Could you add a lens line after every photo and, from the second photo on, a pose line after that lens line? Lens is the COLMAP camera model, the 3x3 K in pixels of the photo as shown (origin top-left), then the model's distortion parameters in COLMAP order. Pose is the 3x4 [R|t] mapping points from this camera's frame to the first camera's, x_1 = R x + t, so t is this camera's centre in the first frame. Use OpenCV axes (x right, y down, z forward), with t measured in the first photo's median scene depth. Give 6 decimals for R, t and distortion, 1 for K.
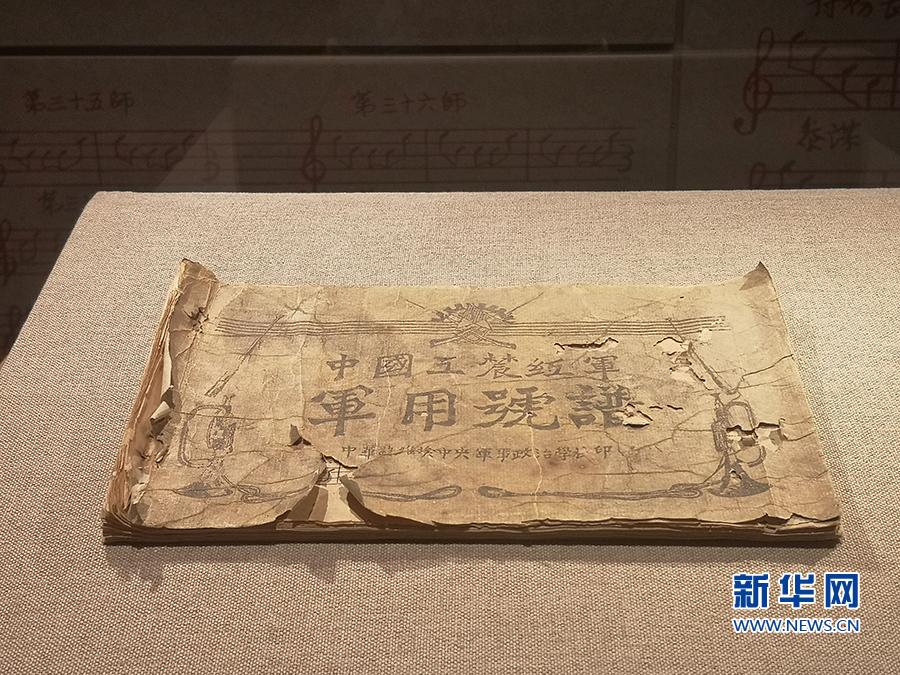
lens RADIAL K [[1372.3, 0, 451.3], [0, 1372.3, 338.5], [0, 0, 1]] dist [0.053357, 0.000000]
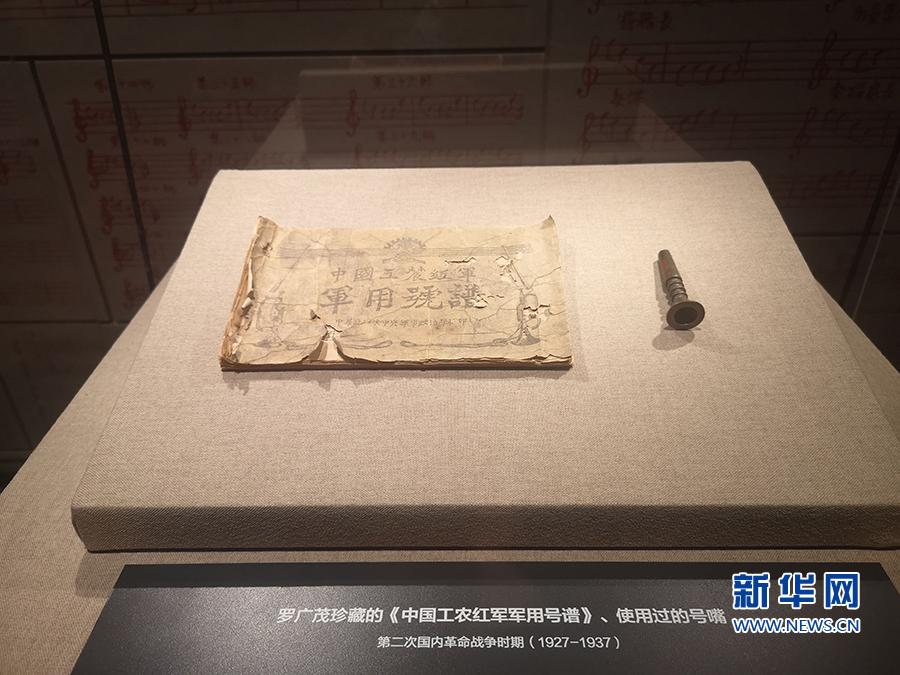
lens RADIAL K [[712.0, 0, 447.8], [0, 712.0, 336.0], [0, 0, 1]] dist [0.004799, -0.006459]
pose [[0.999916, -0.012498, -0.003451, 0.087387], [0.012945, 0.977352, 0.211224, -0.115121], [0.000732, -0.211251, 0.977432, -0.041086]]
